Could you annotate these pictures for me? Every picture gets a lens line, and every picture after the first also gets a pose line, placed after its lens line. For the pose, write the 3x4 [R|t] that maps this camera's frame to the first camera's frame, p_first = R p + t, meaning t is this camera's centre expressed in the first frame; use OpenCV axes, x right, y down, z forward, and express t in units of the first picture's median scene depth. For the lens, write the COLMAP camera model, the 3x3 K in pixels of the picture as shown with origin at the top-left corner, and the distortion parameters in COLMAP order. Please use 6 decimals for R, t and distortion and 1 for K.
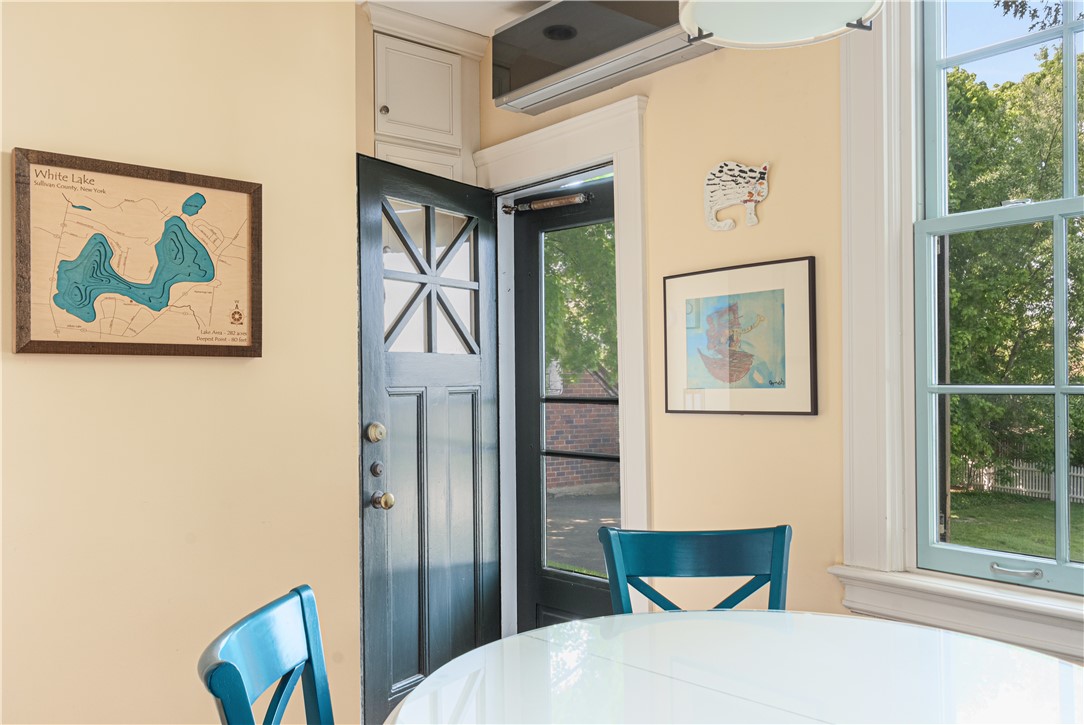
lens RADIAL K [[882.9, 0, 542.2], [0, 882.9, 371.5], [0, 0, 1]] dist [0.009215, -0.022443]
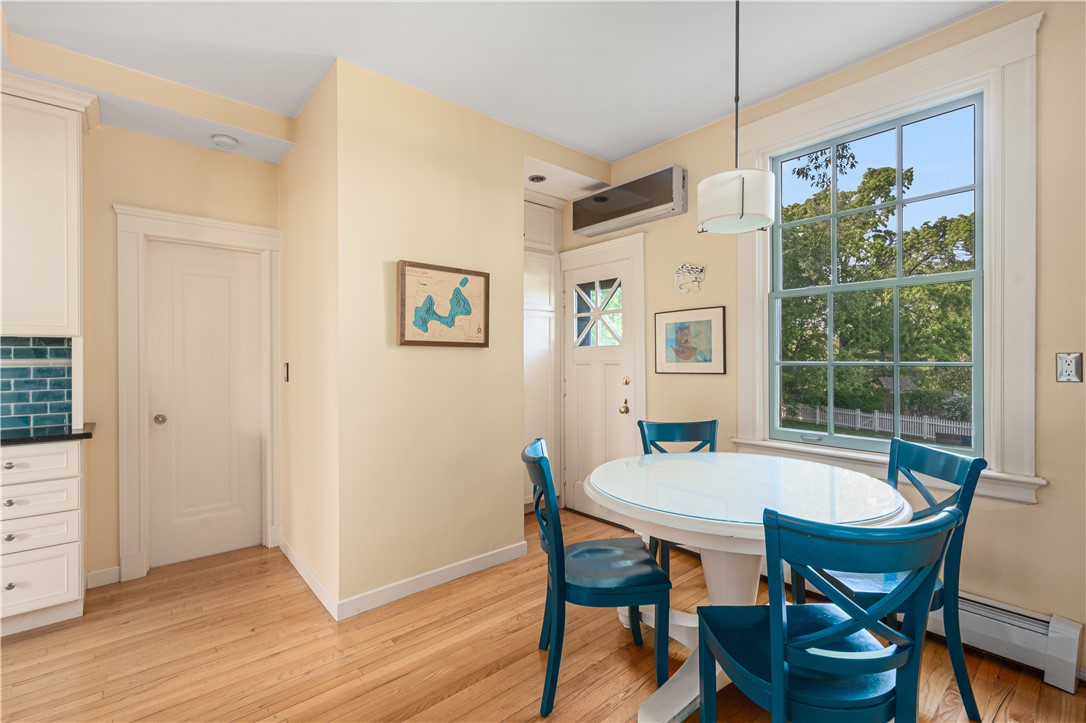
lens RADIAL K [[498.6, 0, 542.2], [0, 498.6, 354.6], [0, 0, 1]] dist [0.005122, -0.000038]
pose [[0.999717, 0.006374, 0.022928, -0.209825], [-0.006344, 0.999979, -0.001387, 0.002811], [-0.022937, 0.001241, 0.999736, -0.313772]]
